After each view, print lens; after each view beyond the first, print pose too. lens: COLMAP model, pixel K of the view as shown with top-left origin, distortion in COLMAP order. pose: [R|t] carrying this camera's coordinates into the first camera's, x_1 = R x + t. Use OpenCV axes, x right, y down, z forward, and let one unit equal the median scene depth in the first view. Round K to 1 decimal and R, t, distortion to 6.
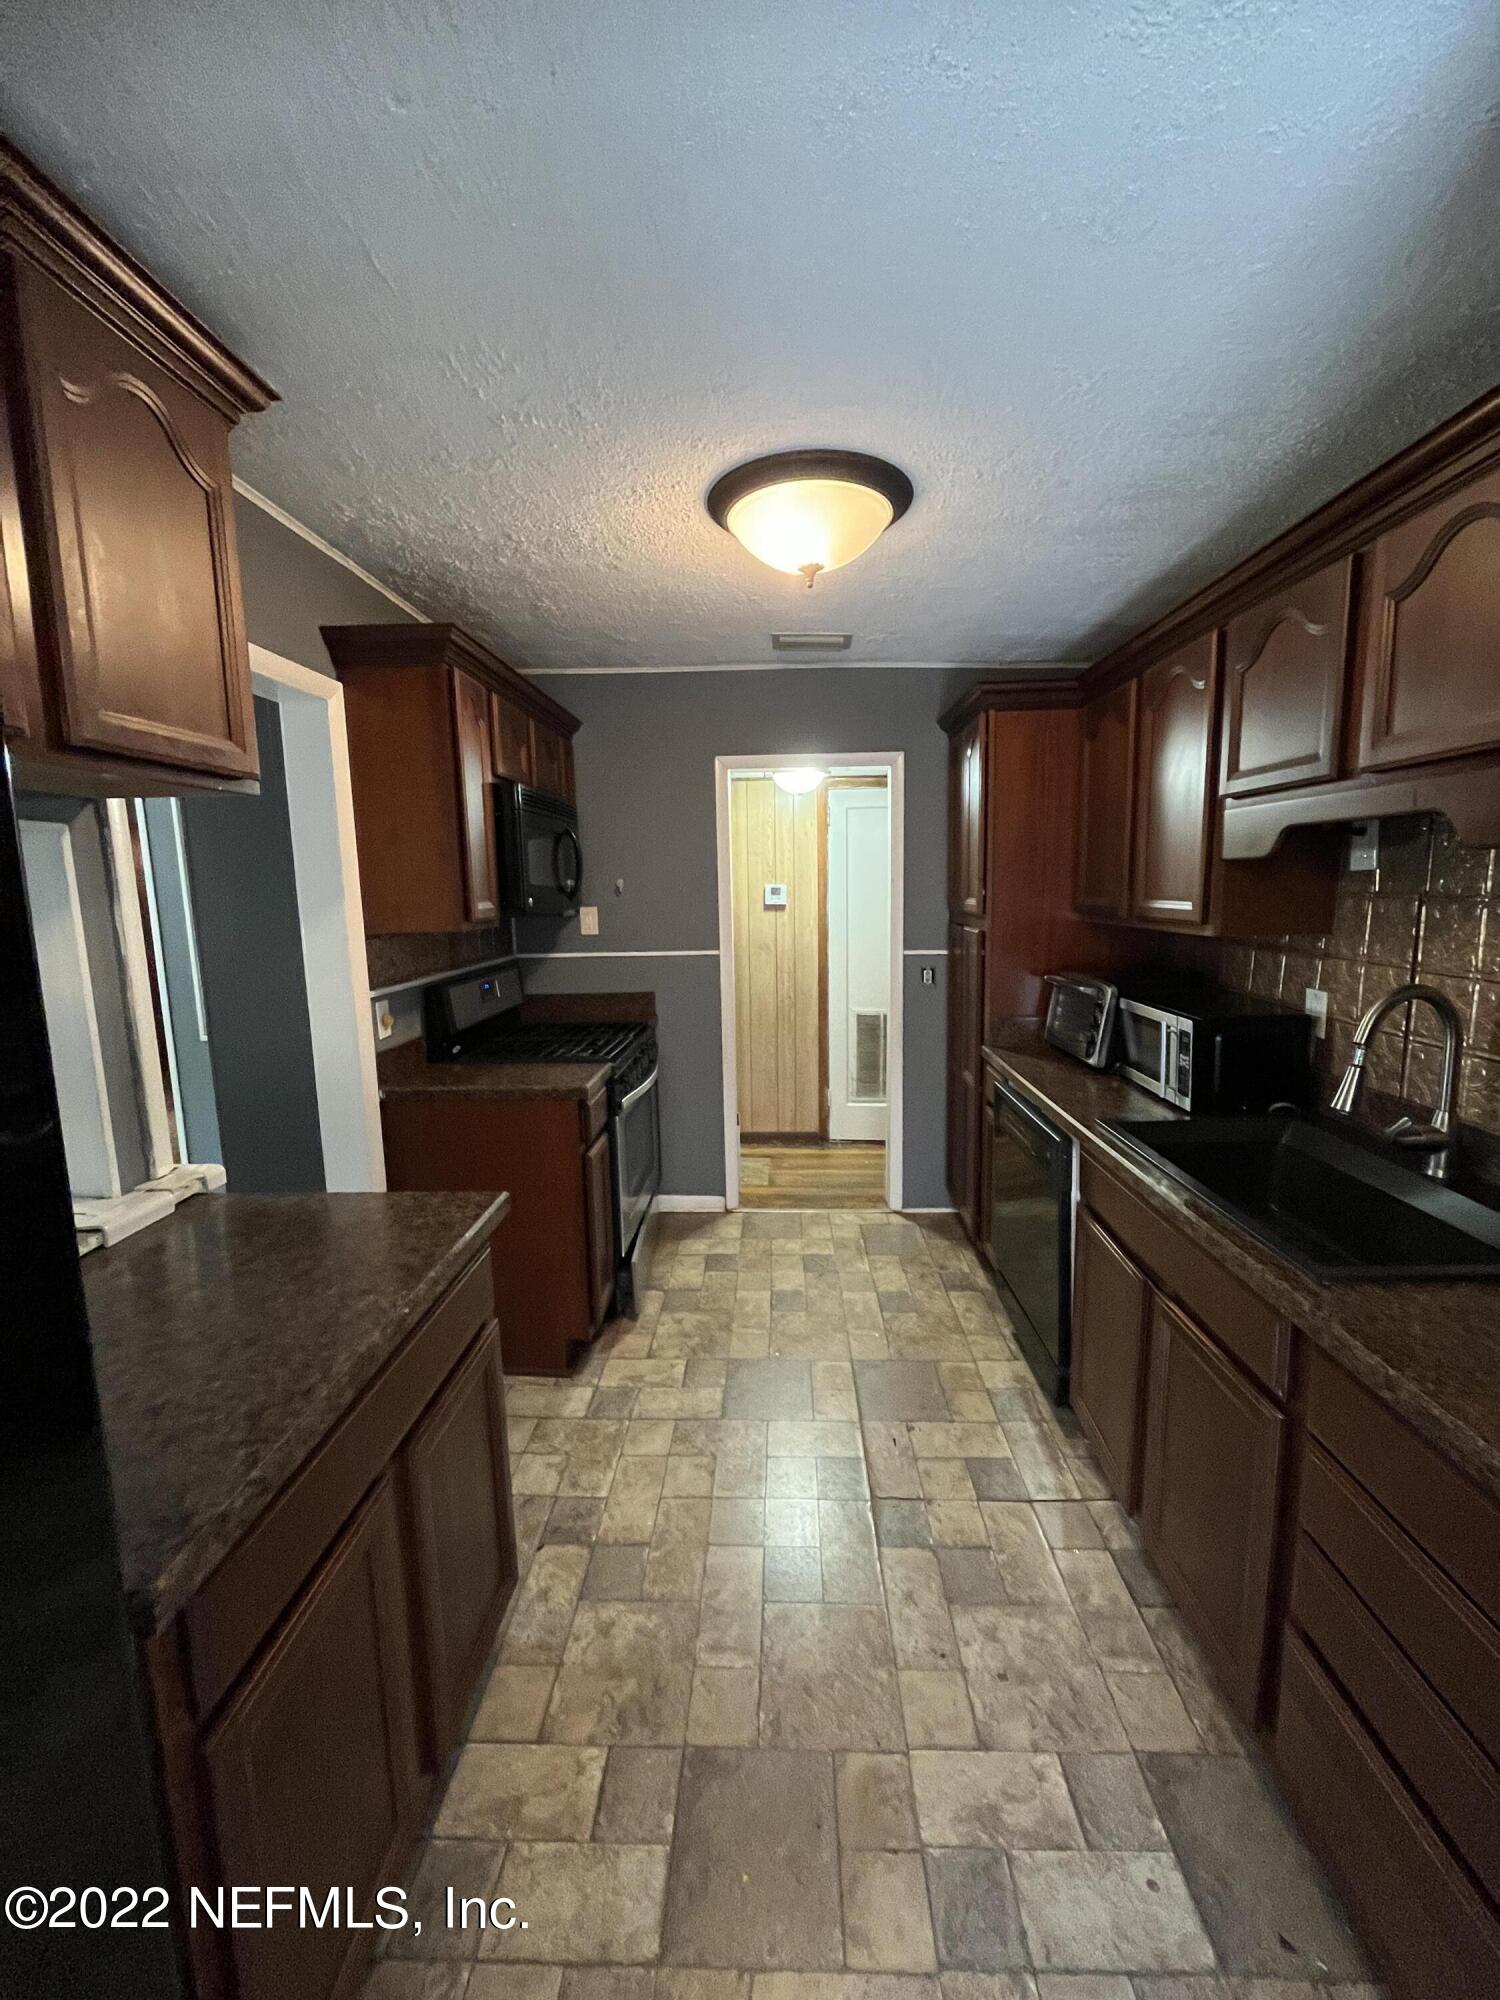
lens RADIAL K [[803.5, 0, 750.0], [0, 803.5, 1000.0], [0, 0, 1]] dist [0.000100, 0.000009]
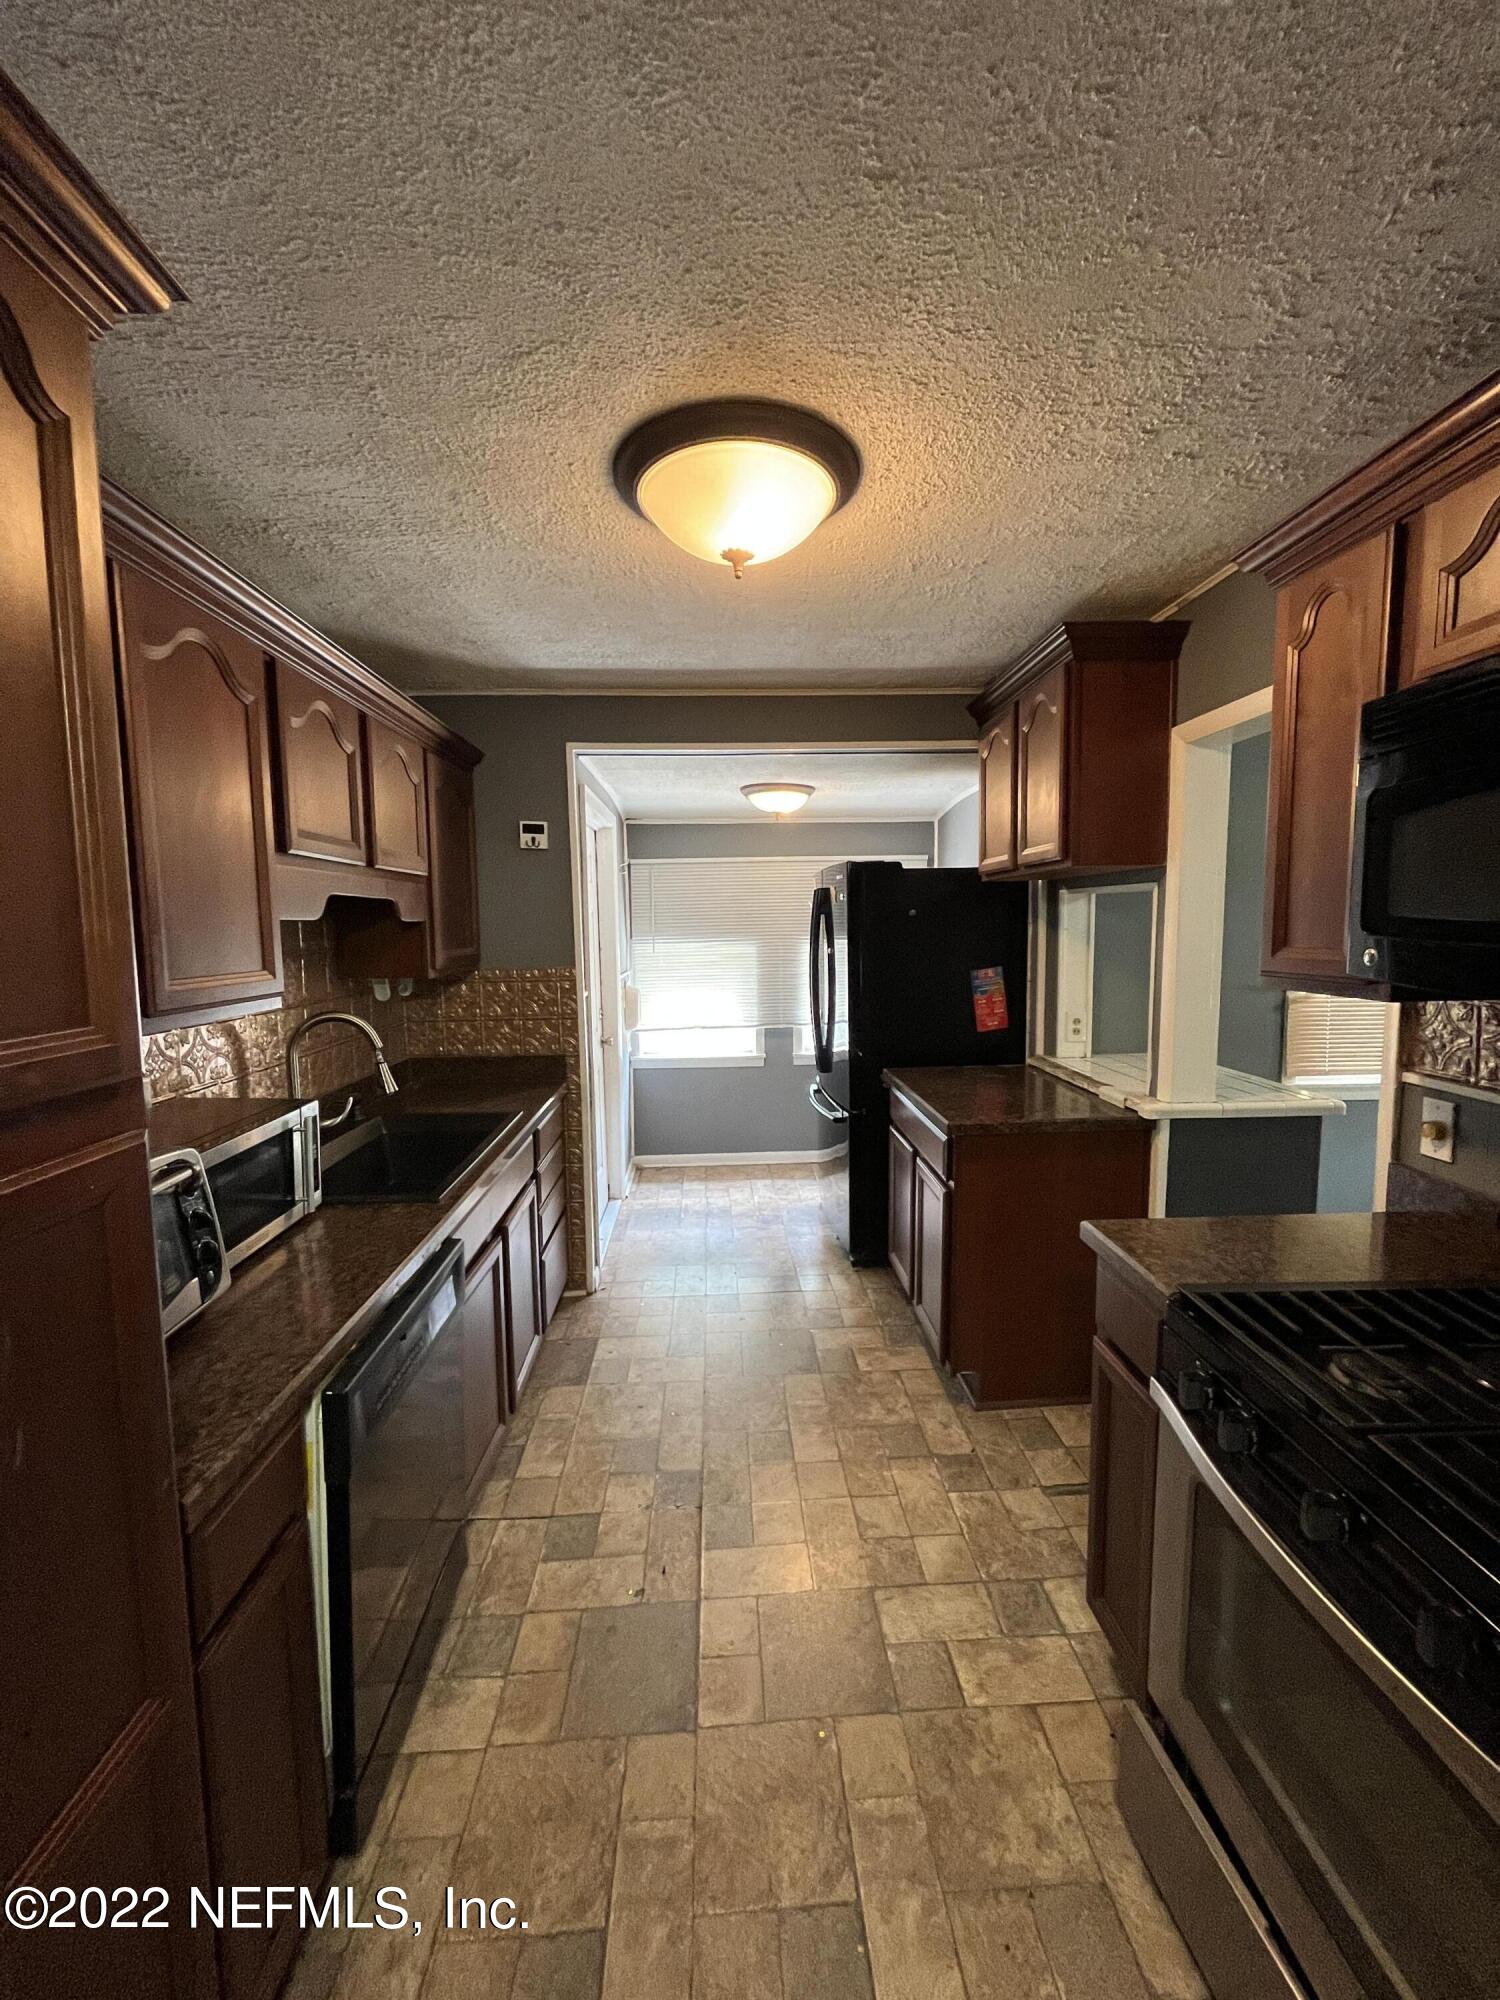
lens RADIAL K [[803.5, 0, 750.0], [0, 803.5, 1000.0], [0, 0, 1]] dist [0.000100, 0.000009]
pose [[-0.996134, 0.040229, -0.078089, 0.138403], [0.020675, 0.971368, 0.236680, -0.273030], [0.085375, 0.234151, -0.968444, 1.815517]]
